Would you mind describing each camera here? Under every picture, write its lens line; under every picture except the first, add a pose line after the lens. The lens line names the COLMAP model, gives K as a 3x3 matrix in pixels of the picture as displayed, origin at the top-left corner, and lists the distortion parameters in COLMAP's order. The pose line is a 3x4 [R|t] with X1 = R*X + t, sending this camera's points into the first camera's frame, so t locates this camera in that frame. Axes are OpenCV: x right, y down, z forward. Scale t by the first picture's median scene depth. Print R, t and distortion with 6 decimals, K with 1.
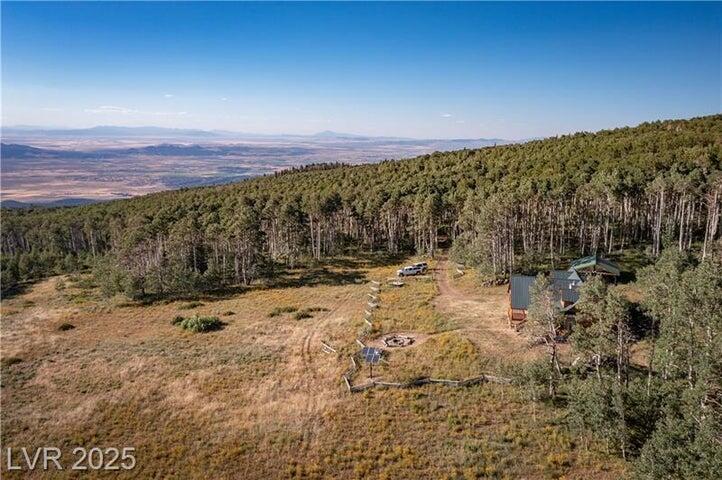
lens RADIAL K [[575.4, 0, 361.0], [0, 575.4, 240.0], [0, 0, 1]] dist [-0.005054, -0.006328]
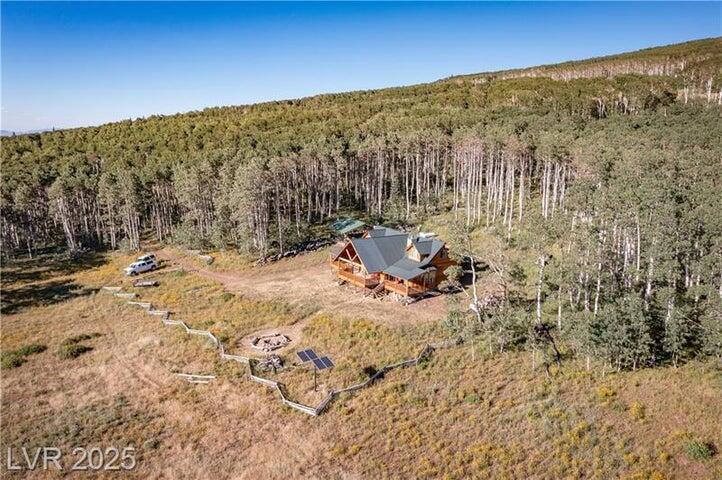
lens RADIAL K [[575.4, 0, 361.0], [0, 575.4, 240.0], [0, 0, 1]] dist [-0.005054, -0.006328]
pose [[0.703003, -0.133899, 0.698468, -0.246457], [0.124897, 0.990097, 0.064097, 0.004999], [-0.700134, 0.042176, 0.712765, 0.242313]]
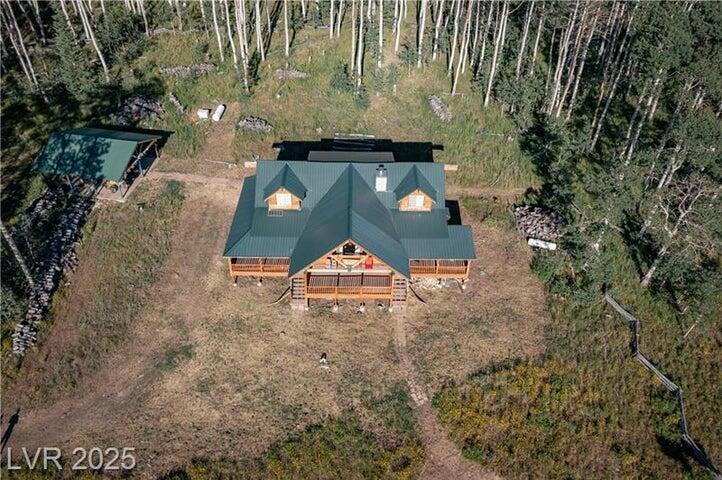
lens RADIAL K [[584.6, 0, 363.1], [0, 584.6, 215.7], [0, 0, 1]] dist [-0.005271, -0.001864]
pose [[-0.215168, -0.606226, 0.765633, -0.064796], [0.161694, 0.751060, 0.640128, -0.173734], [-0.963098, 0.261534, -0.063581, 0.703091]]
